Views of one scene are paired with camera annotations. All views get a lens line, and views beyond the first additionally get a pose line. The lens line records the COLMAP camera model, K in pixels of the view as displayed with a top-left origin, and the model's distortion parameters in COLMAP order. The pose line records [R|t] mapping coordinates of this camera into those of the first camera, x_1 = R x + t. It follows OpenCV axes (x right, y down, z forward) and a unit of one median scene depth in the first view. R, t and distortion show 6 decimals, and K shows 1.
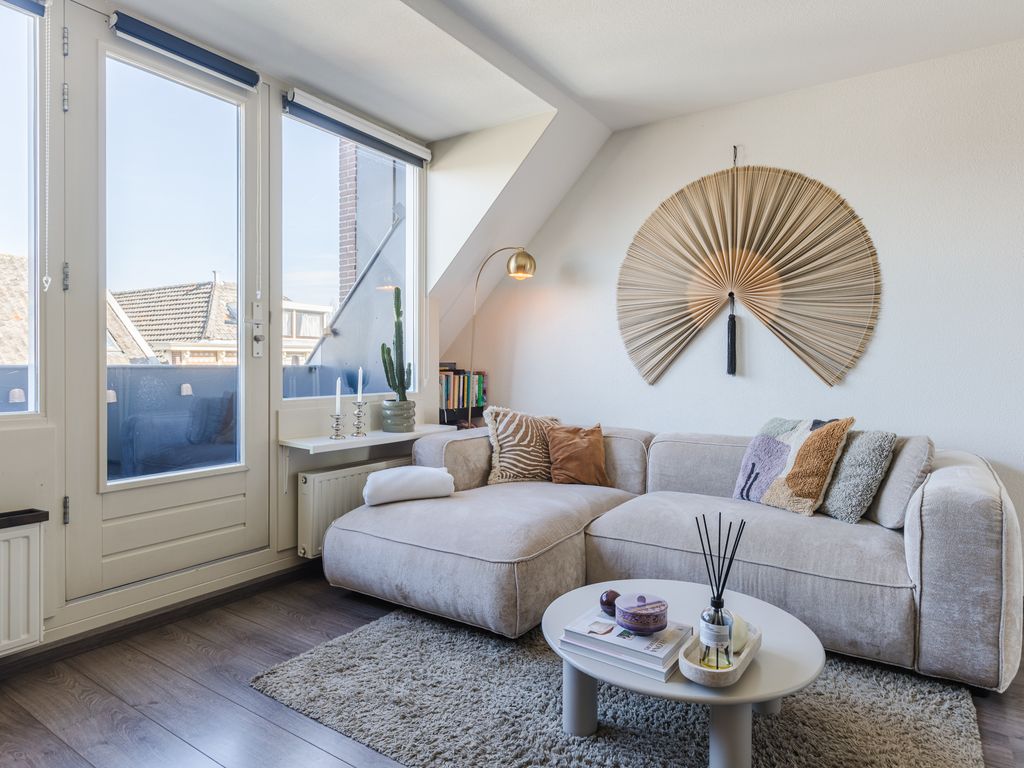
lens RADIAL K [[612.4, 0, 504.9], [0, 612.4, 368.3], [0, 0, 1]] dist [-0.000984, -0.000665]
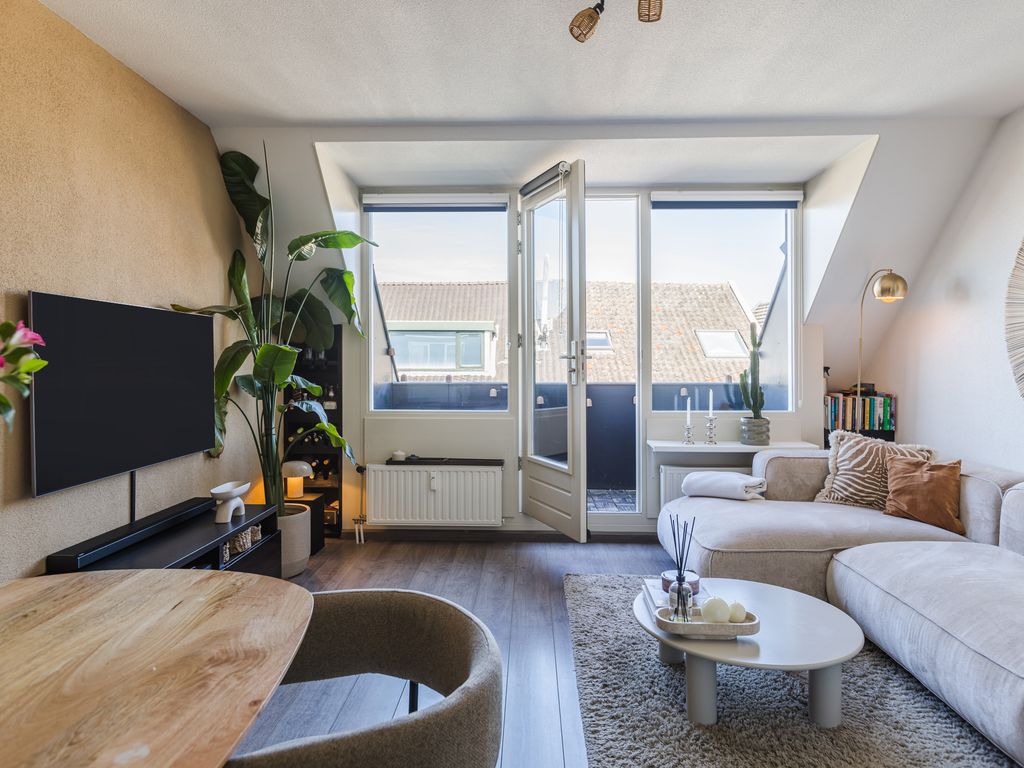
lens RADIAL K [[629.7, 0, 505.0], [0, 629.7, 363.1], [0, 0, 1]] dist [0.002231, -0.002330]
pose [[0.526309, -0.002866, -0.850289, 0.610913], [-0.002472, 0.999985, -0.004901, -0.046490], [0.850290, 0.004682, 0.526294, -0.048160]]
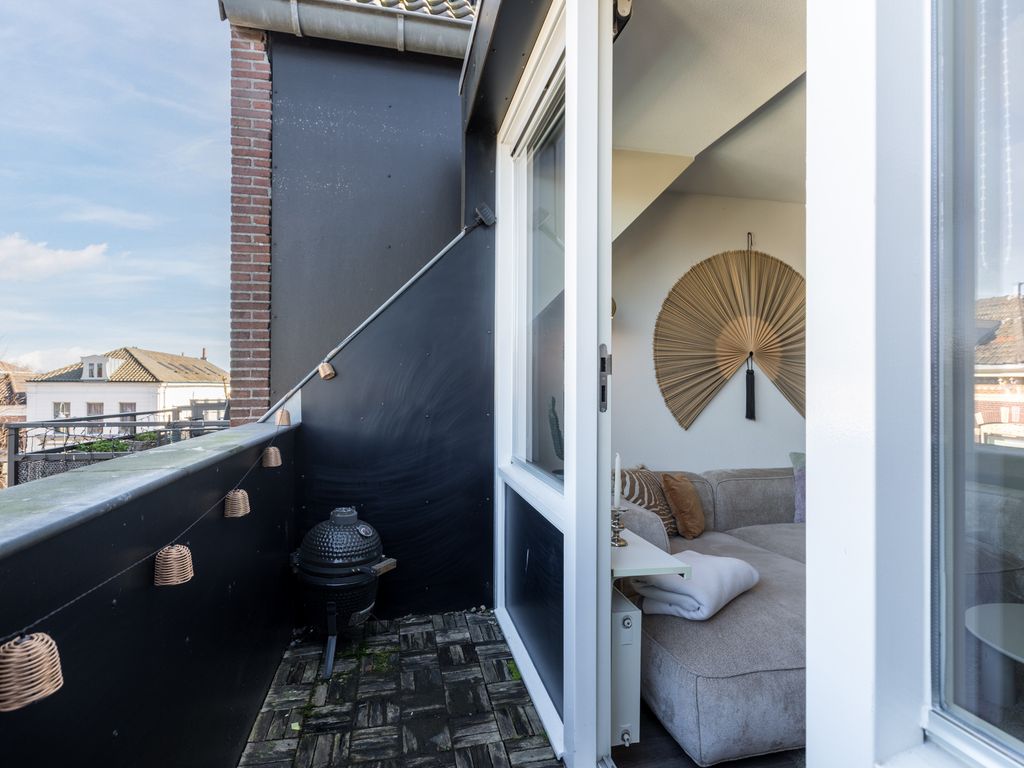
lens RADIAL K [[522.2, 0, 511.2], [0, 522.2, 378.4], [0, 0, 1]] dist [-0.004324, 0.005083]
pose [[0.692451, 0.008314, 0.721417, -0.687283], [-0.001778, 0.999950, -0.009818, -0.059206], [-0.721463, 0.005516, 0.692431, 0.610037]]
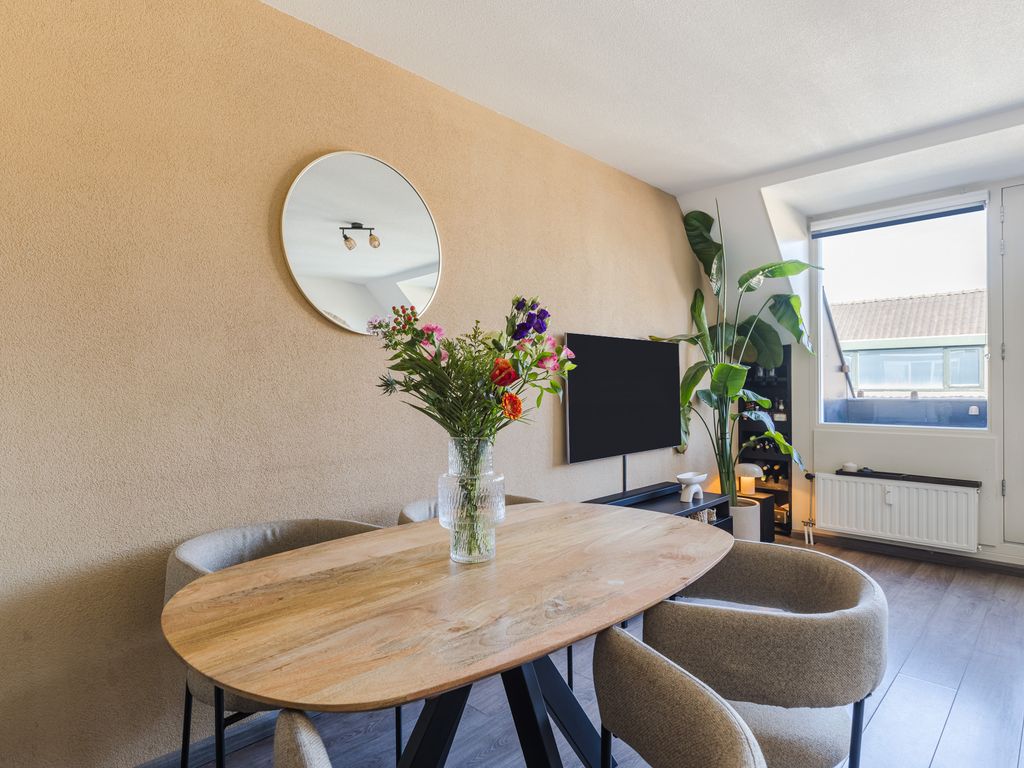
lens RADIAL K [[563.4, 0, 508.4], [0, 563.4, 391.7], [0, 0, 1]] dist [-0.000897, 0.000865]
pose [[-0.188886, 0.005543, -0.981983, 0.716068], [0.002760, 0.999983, 0.005114, -0.032138], [0.981995, -0.001744, -0.188898, -0.041630]]
